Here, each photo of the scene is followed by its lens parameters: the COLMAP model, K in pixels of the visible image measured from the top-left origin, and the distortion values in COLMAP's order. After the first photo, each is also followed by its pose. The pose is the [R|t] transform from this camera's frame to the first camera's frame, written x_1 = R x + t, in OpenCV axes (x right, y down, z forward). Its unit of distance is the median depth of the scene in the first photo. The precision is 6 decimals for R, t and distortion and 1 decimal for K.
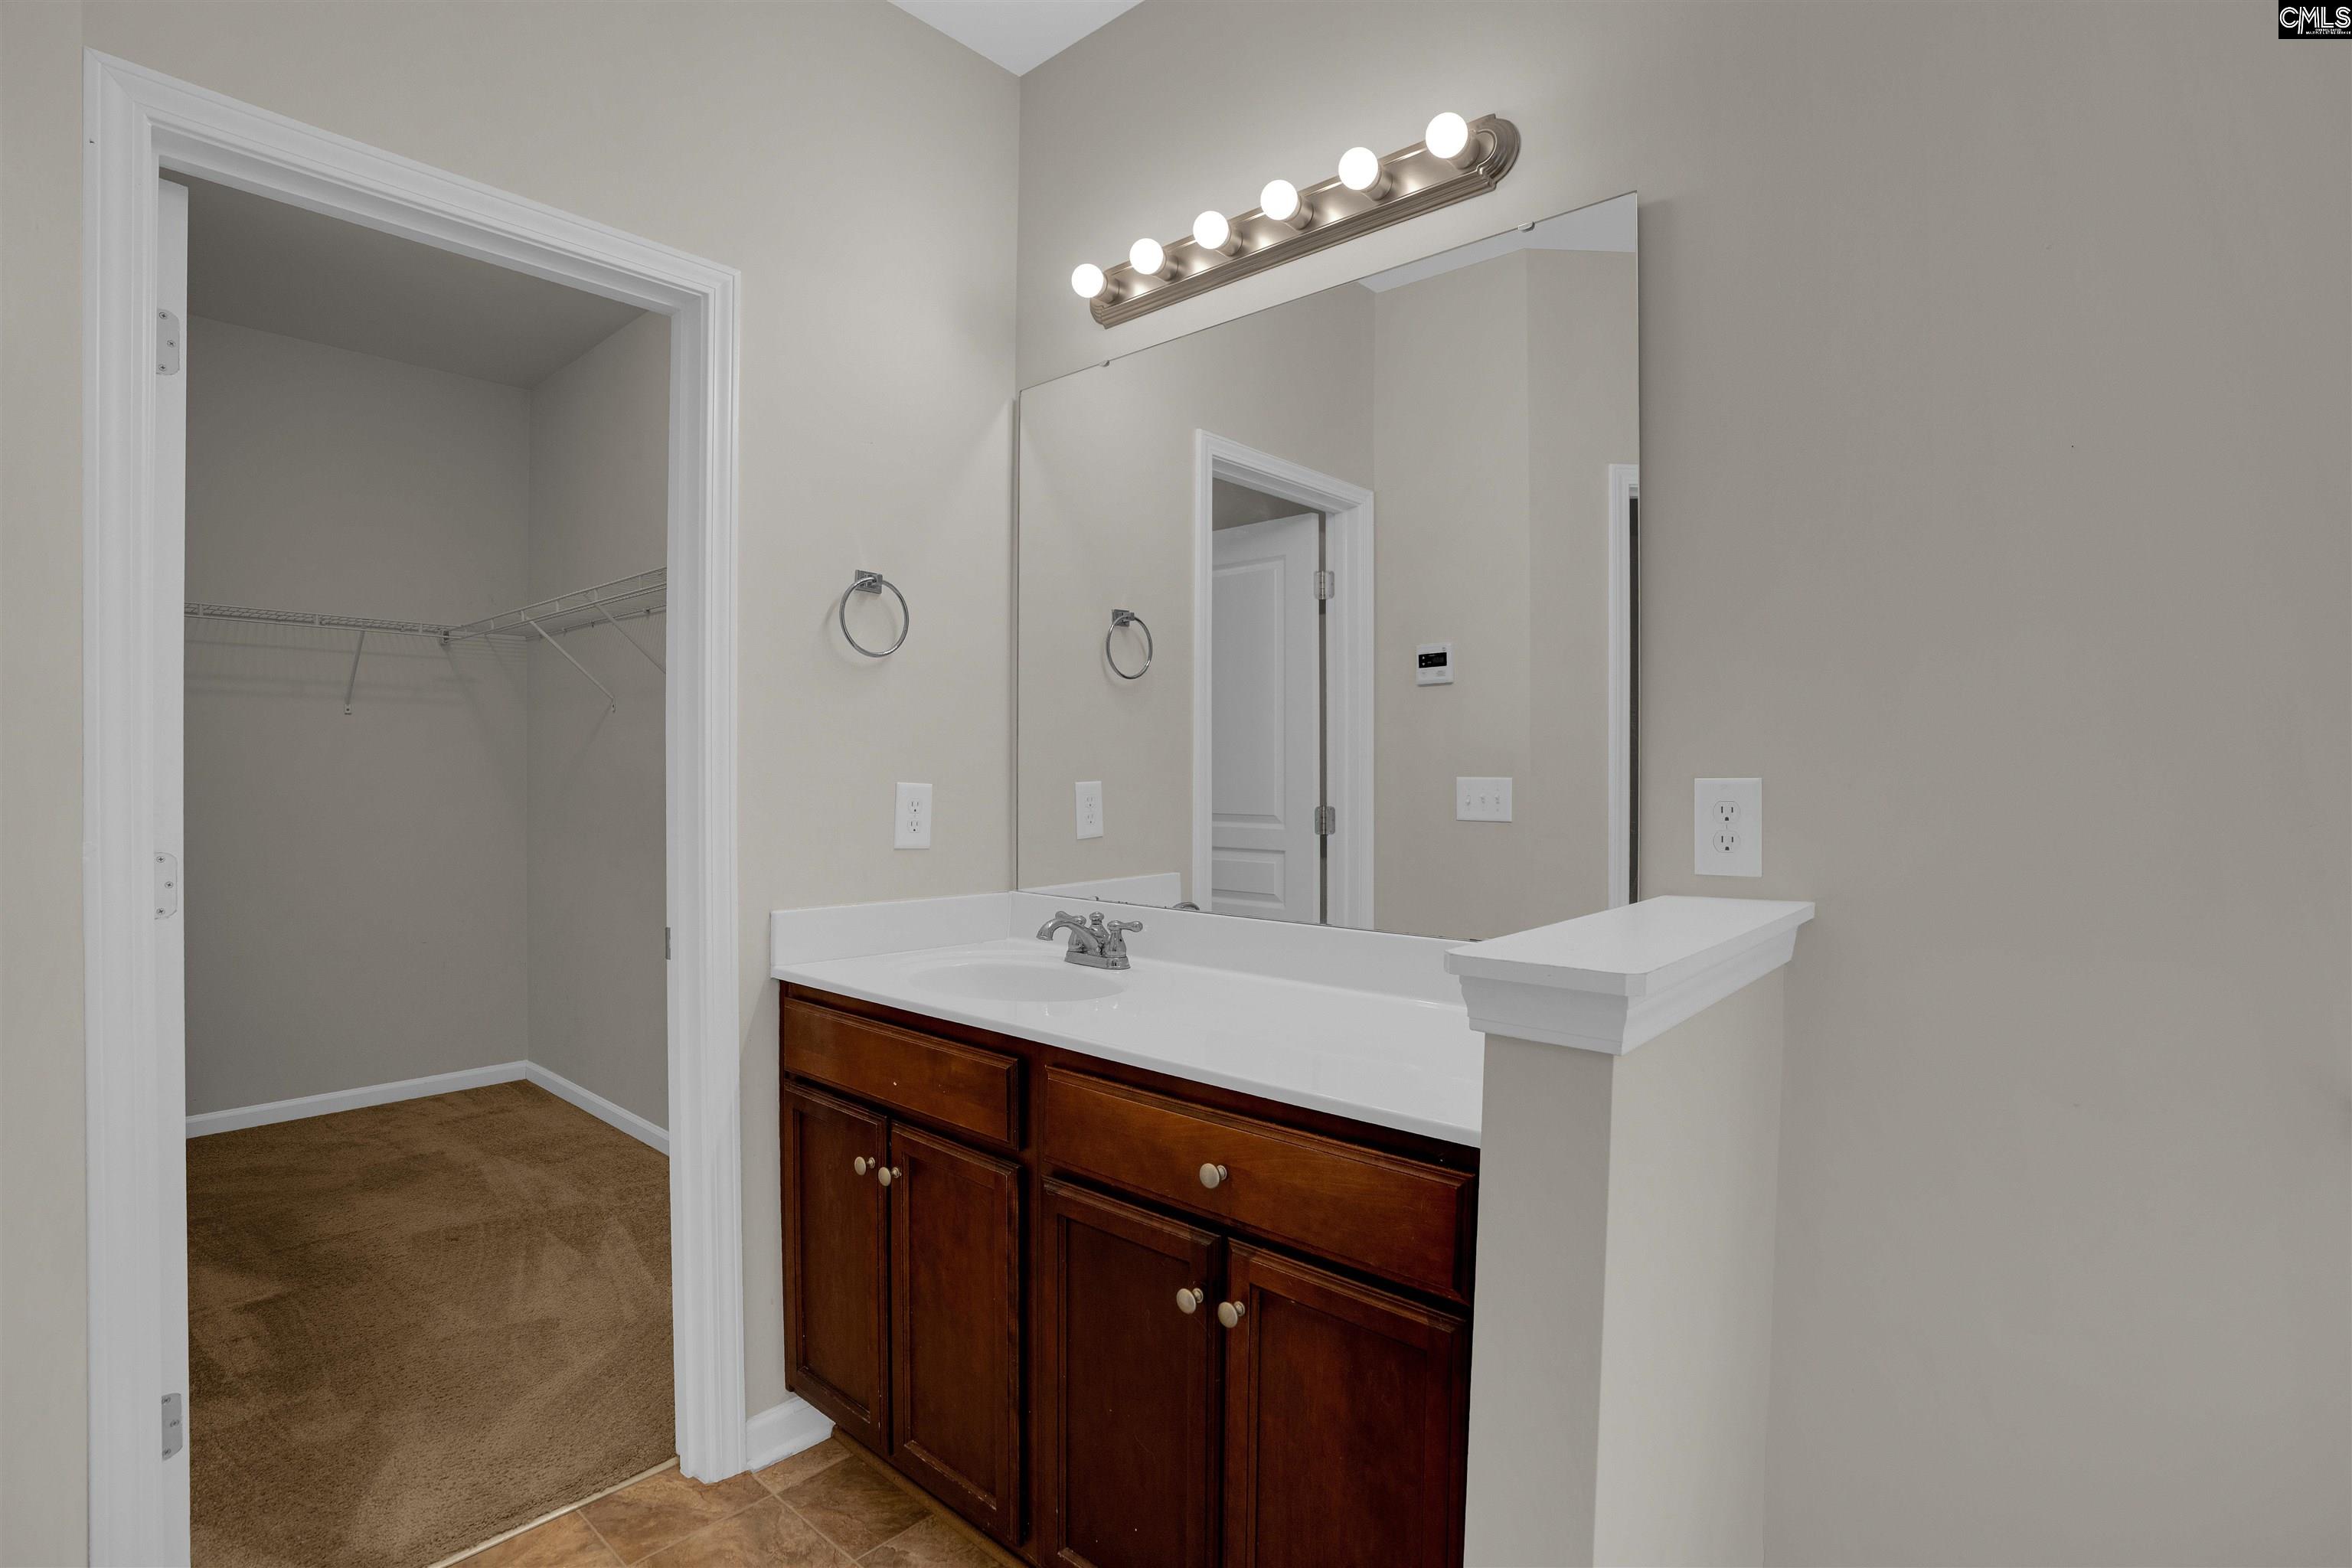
lens RADIAL K [[1116.1, 0, 1177.5], [0, 1116.1, 790.8], [0, 0, 1]] dist [-0.078359, 0.030821]
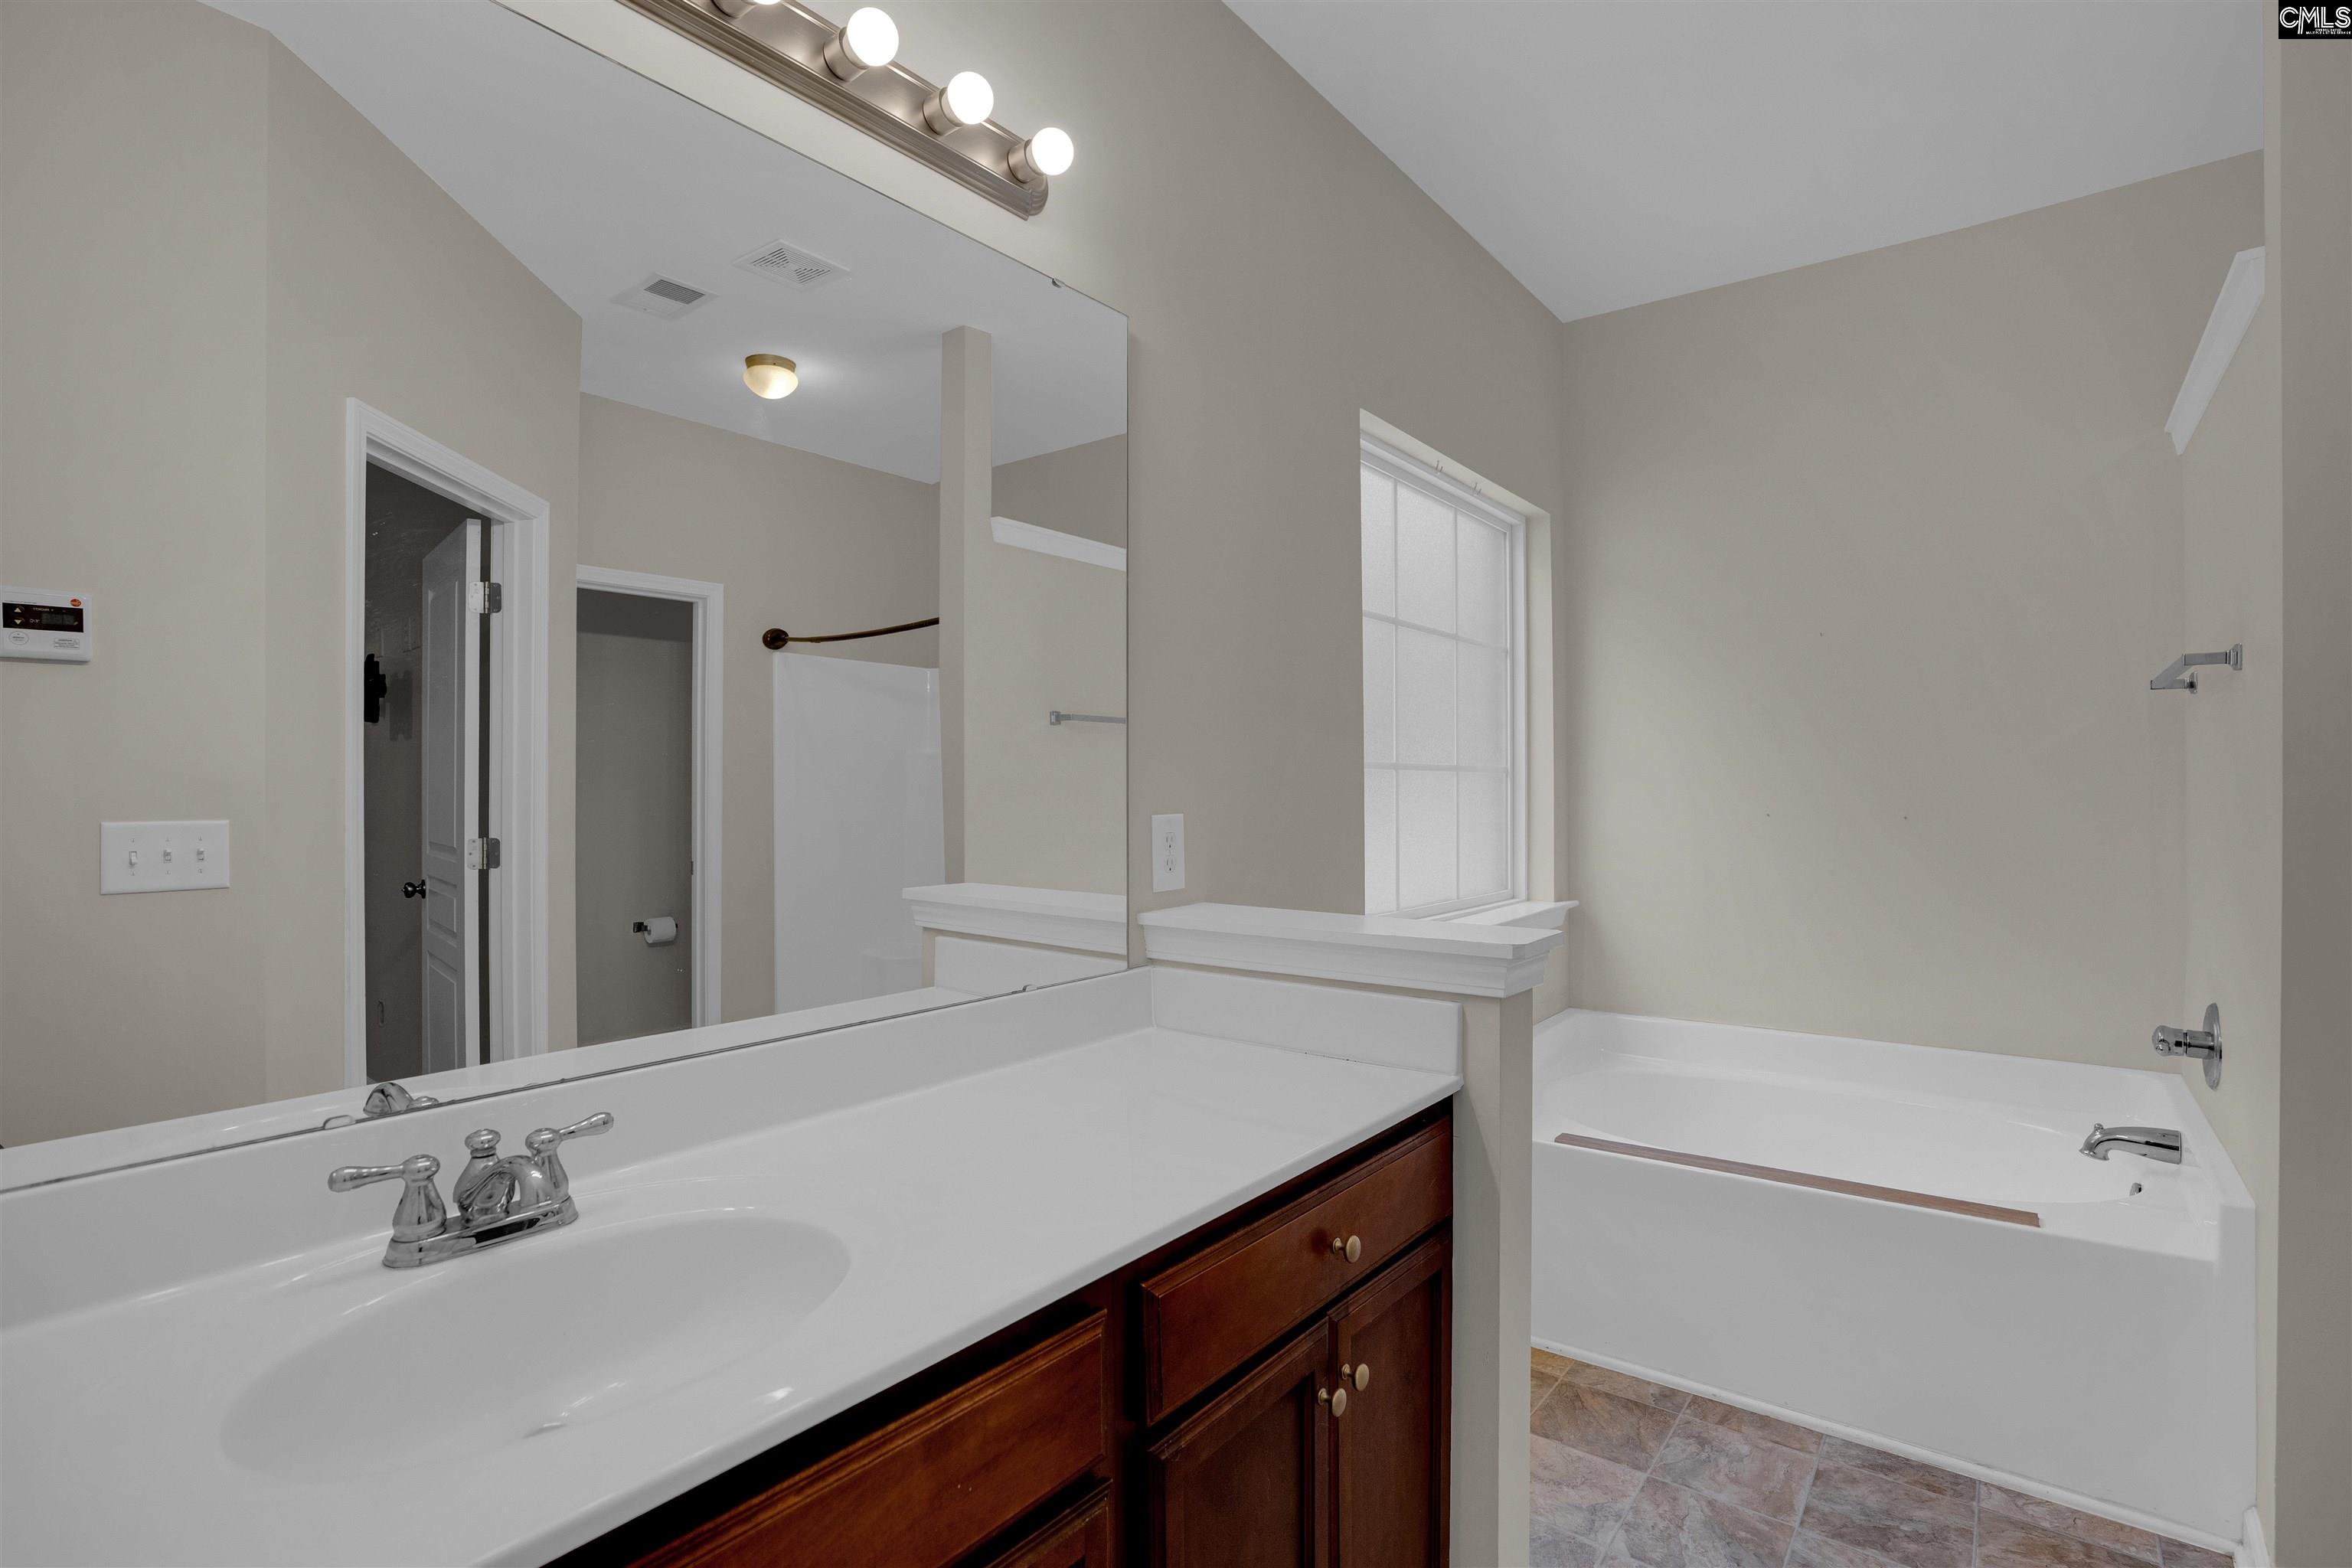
lens RADIAL K [[1085.1, 0, 1184.8], [0, 1085.1, 786.2], [0, 0, 1]] dist [-0.069021, 0.026674]
pose [[-0.045898, -0.000811, 0.998946, -0.695348], [0.019485, 0.999809, 0.001707, -0.043317], [-0.998756, 0.019543, -0.045874, 0.926427]]
